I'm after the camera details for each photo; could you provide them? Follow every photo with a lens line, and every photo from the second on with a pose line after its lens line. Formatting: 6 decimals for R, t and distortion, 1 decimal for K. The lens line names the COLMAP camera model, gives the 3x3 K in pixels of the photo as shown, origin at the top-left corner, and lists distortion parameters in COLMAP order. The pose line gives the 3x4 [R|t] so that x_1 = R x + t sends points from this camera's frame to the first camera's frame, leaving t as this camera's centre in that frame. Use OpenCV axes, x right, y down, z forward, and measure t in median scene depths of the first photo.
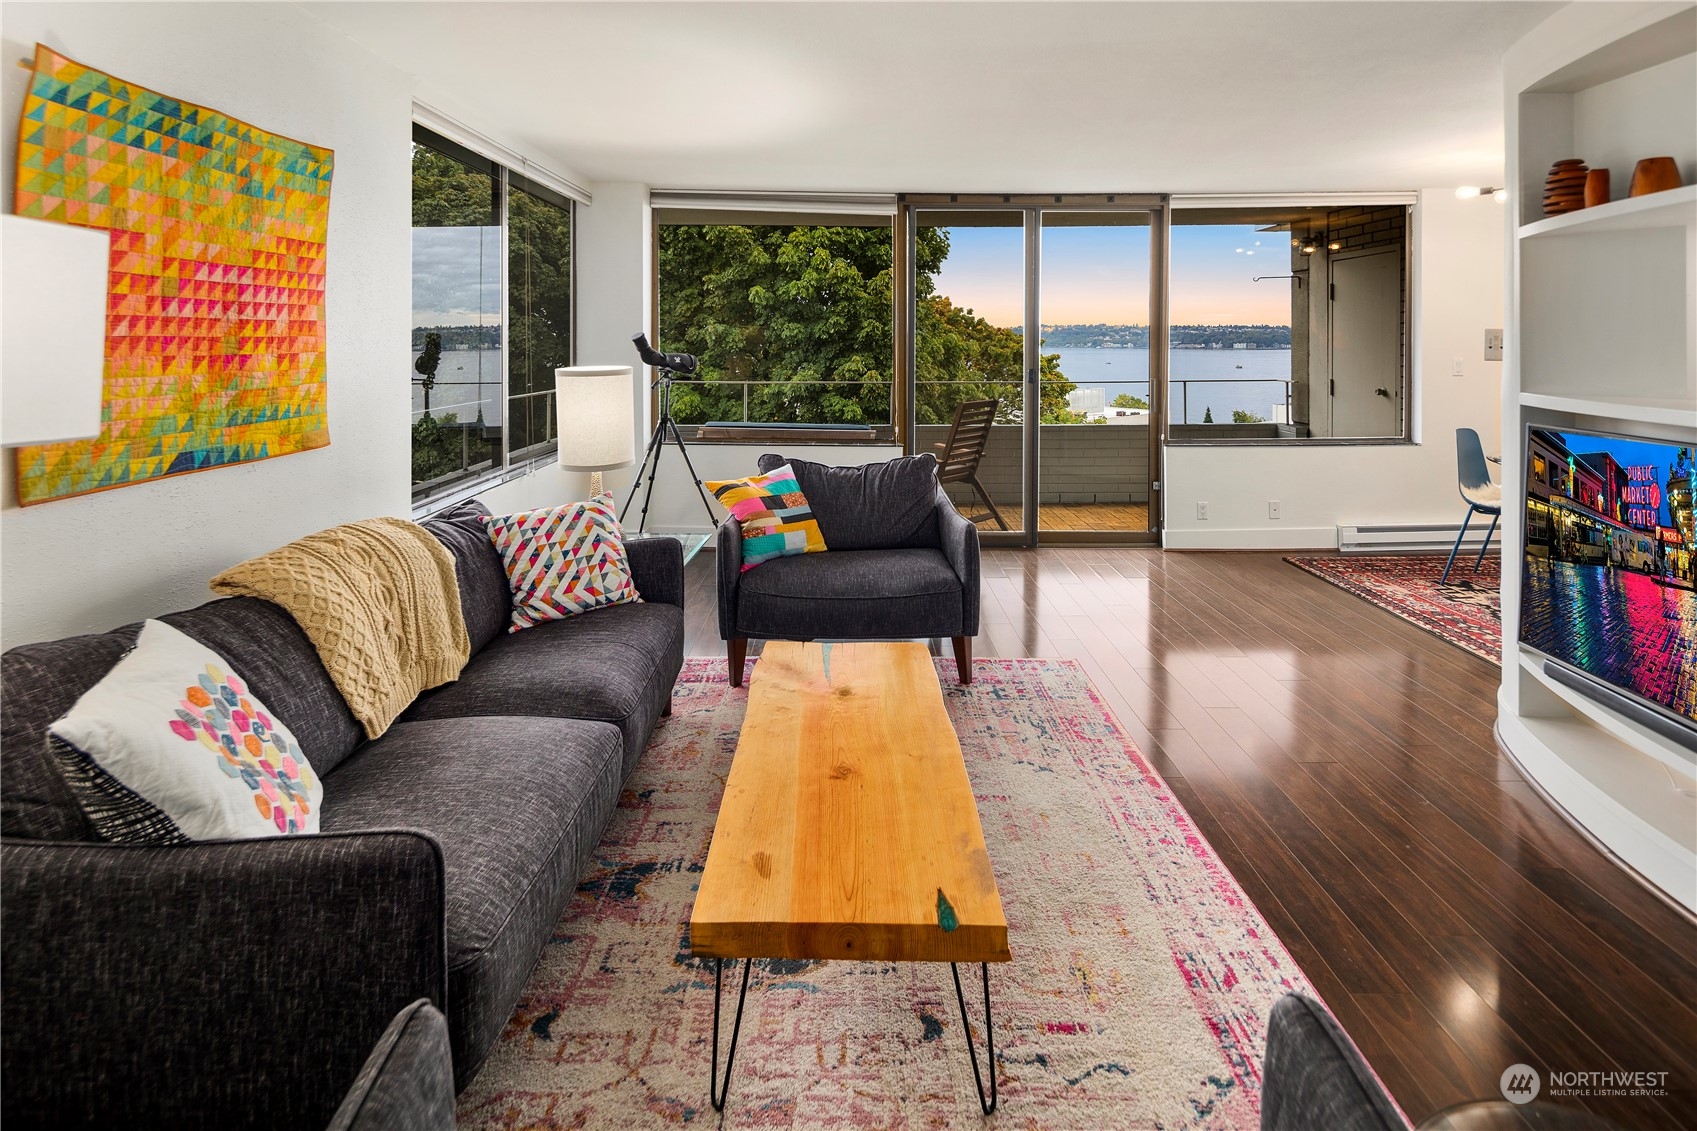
lens RADIAL K [[824.1, 0, 850.7], [0, 824.1, 346.8], [0, 0, 1]] dist [0.001631, -0.001735]
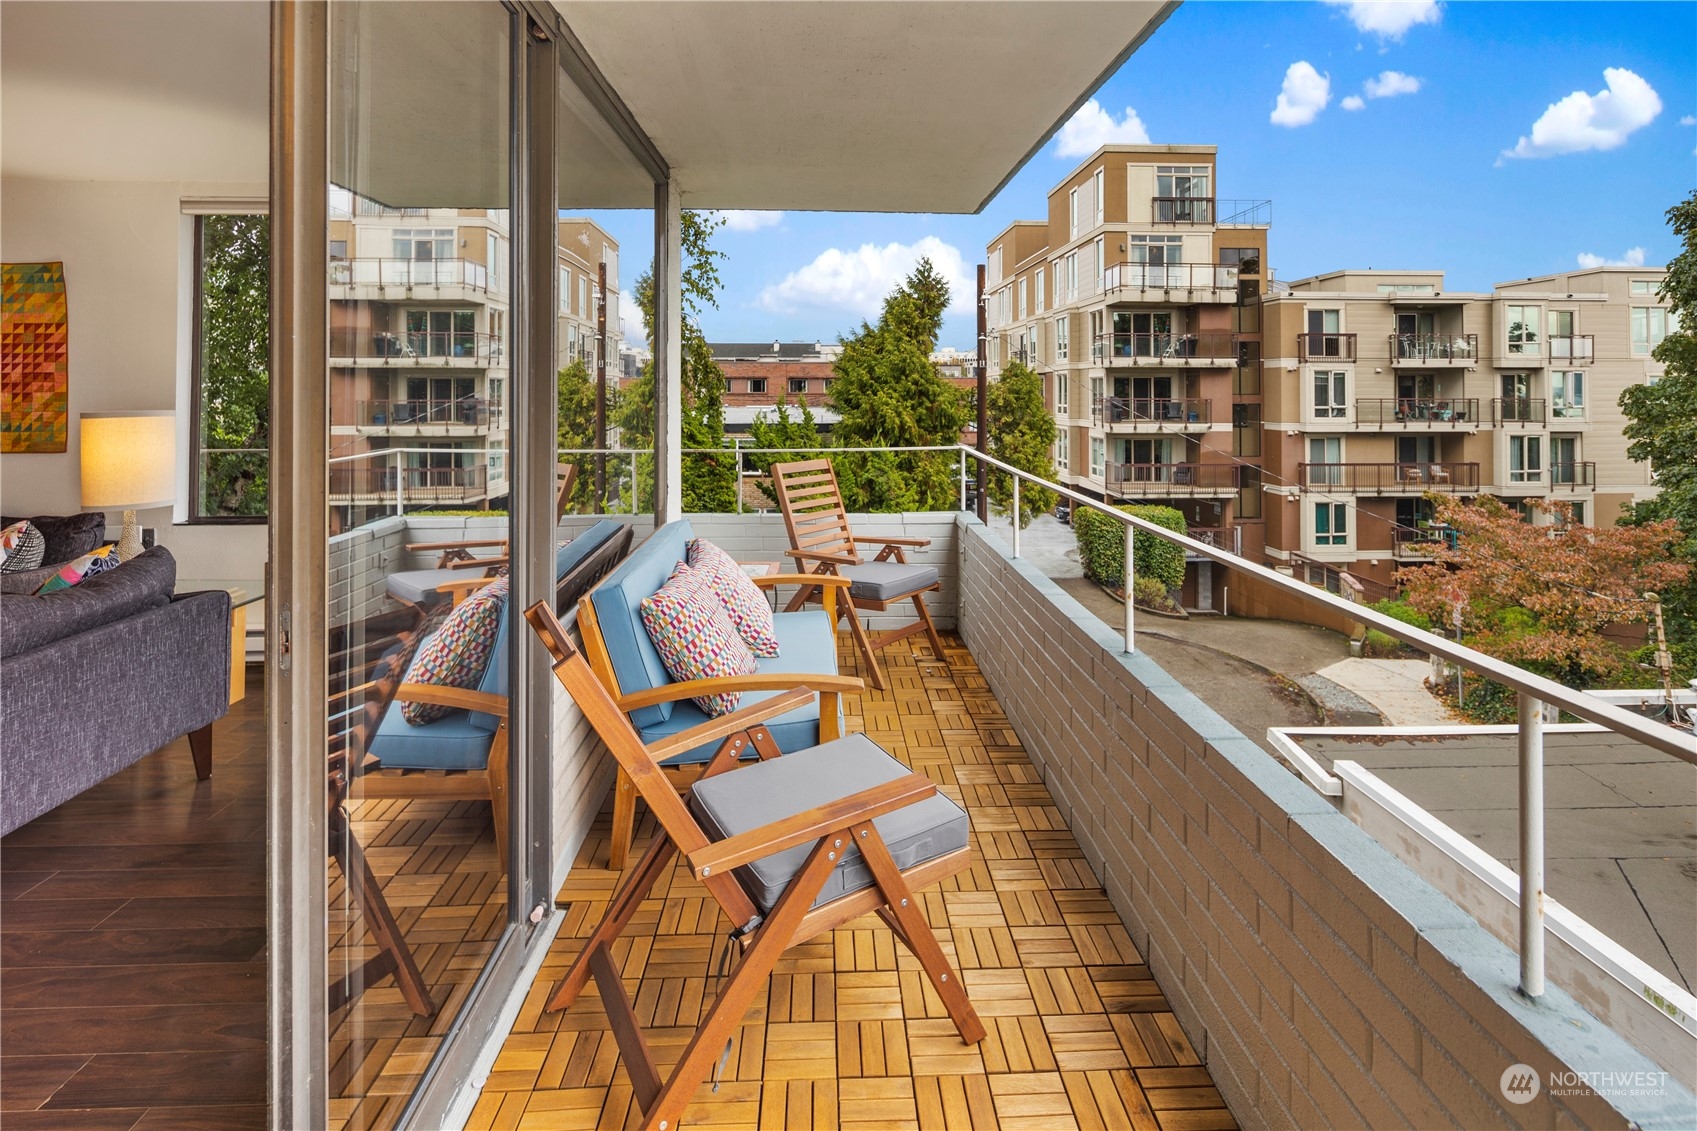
lens RADIAL K [[830.3, 0, 851.9], [0, 830.3, 376.9], [0, 0, 1]] dist [-0.000422, -0.001248]
pose [[0.042596, -0.014648, -0.998985, 1.091899], [-0.007414, 0.999860, -0.014977, -0.011133], [0.999065, 0.008045, 0.042482, 2.675664]]
